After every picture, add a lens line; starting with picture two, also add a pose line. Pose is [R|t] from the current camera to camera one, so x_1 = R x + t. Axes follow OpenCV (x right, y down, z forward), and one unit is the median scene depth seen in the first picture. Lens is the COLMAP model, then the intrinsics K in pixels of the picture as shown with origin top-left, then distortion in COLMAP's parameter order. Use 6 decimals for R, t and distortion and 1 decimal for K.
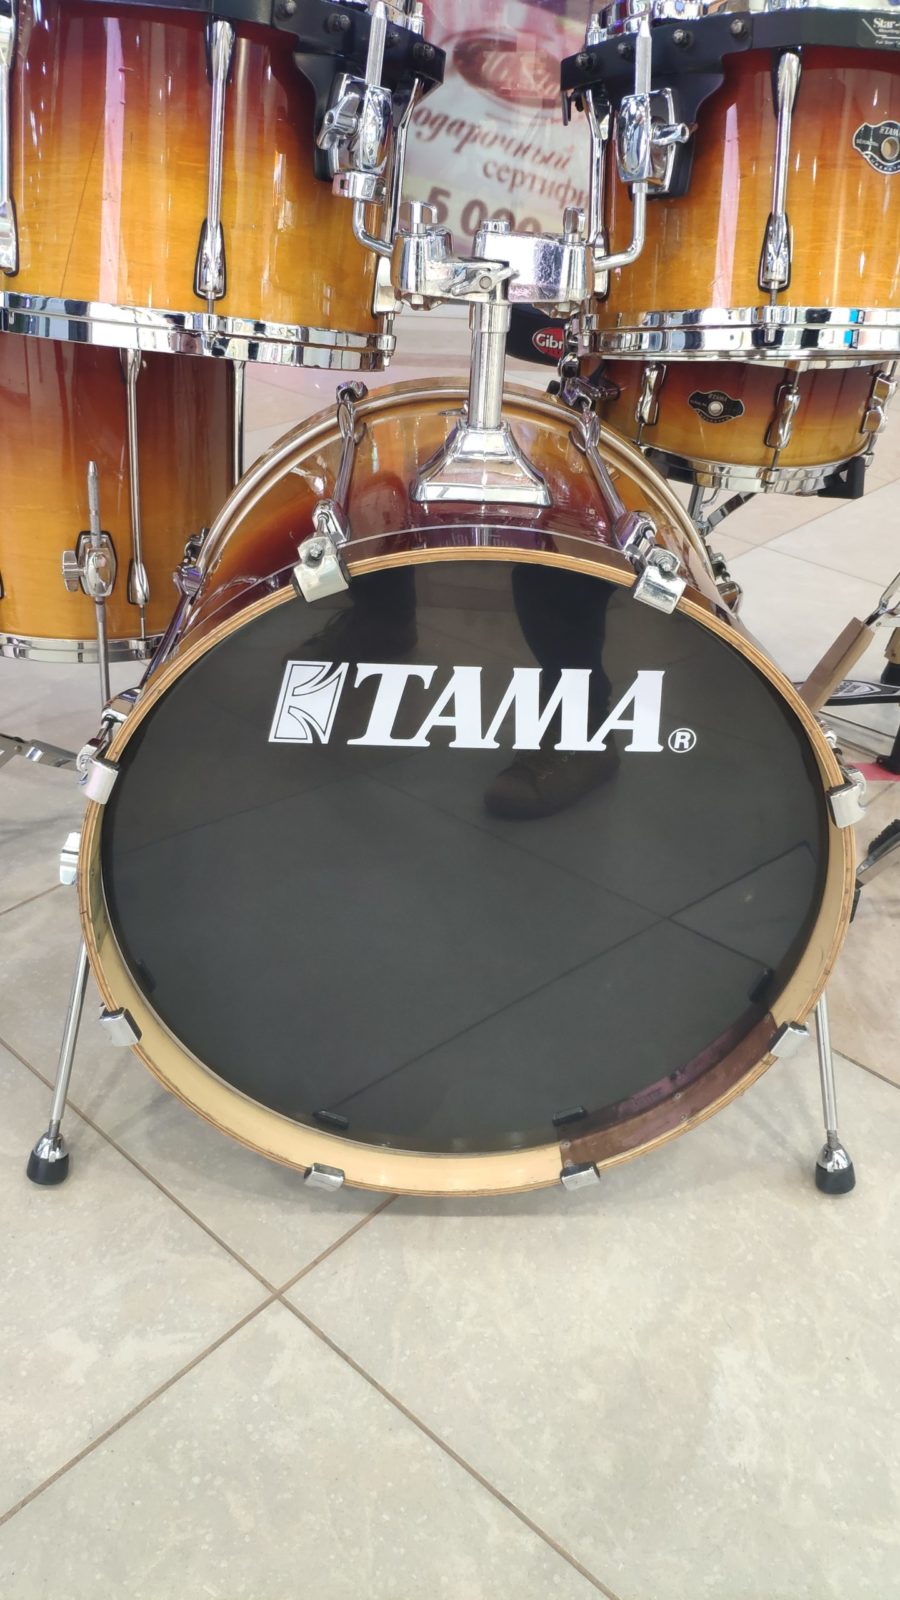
lens RADIAL K [[1248.9, 0, 450.0], [0, 1248.9, 800.0], [0, 0, 1]] dist [0.025095, -0.102285]
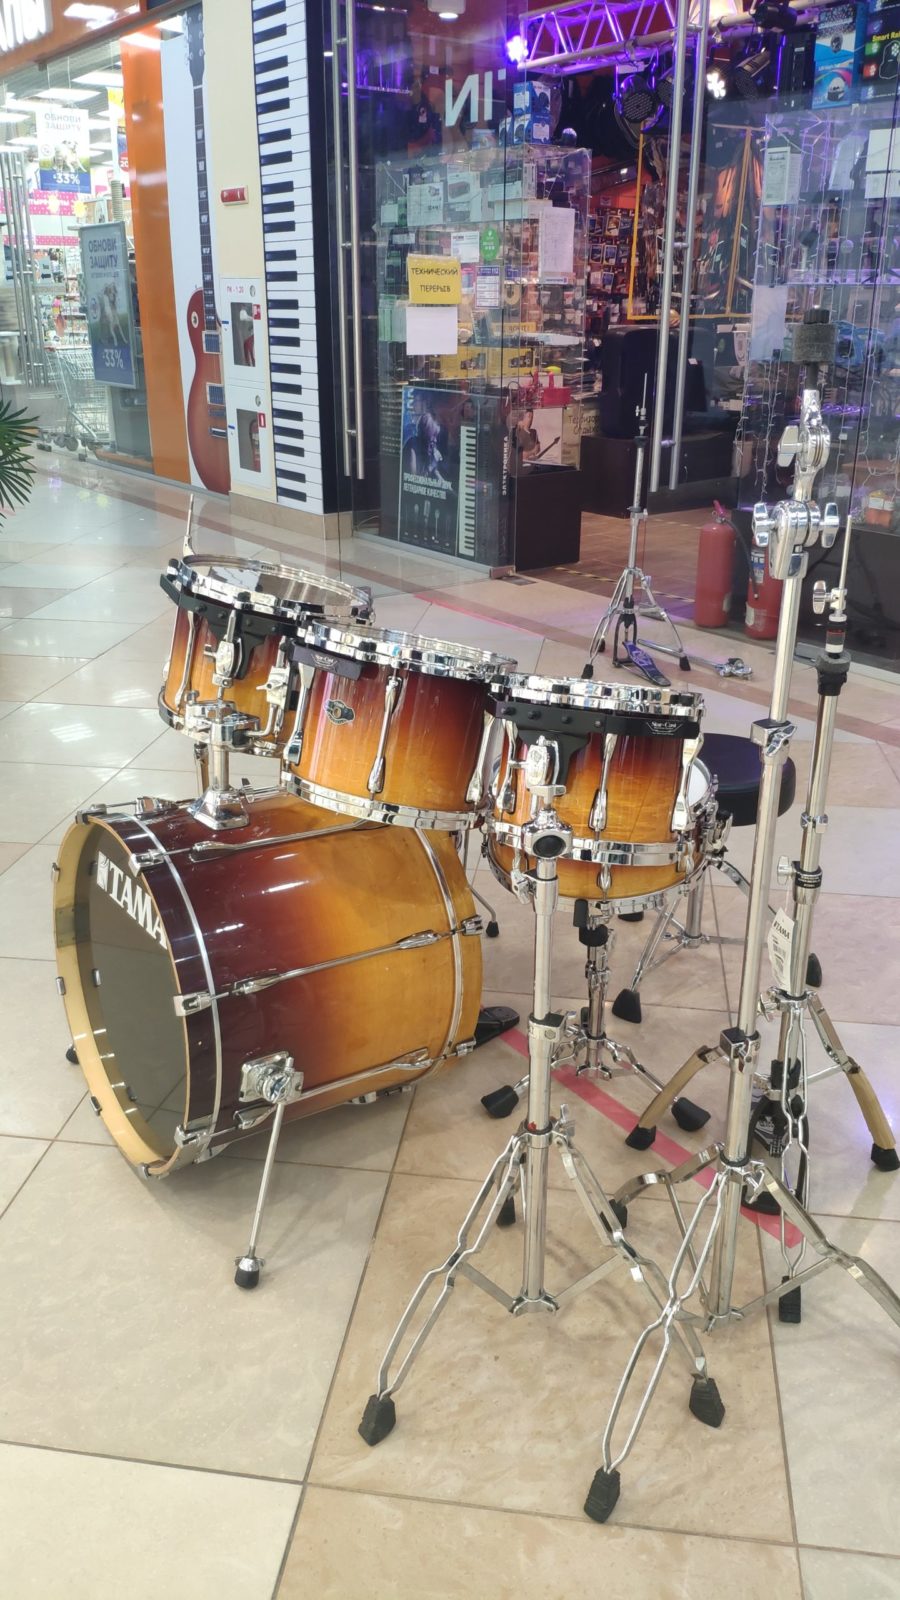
lens RADIAL K [[1248.9, 0, 450.0], [0, 1248.9, 800.0], [0, 0, 1]] dist [0.025095, -0.102285]
pose [[0.556061, 0.264014, -0.788095, 2.018636], [-0.440638, 0.897627, -0.010196, -0.451719], [0.704723, 0.352934, 0.615470, -0.026360]]
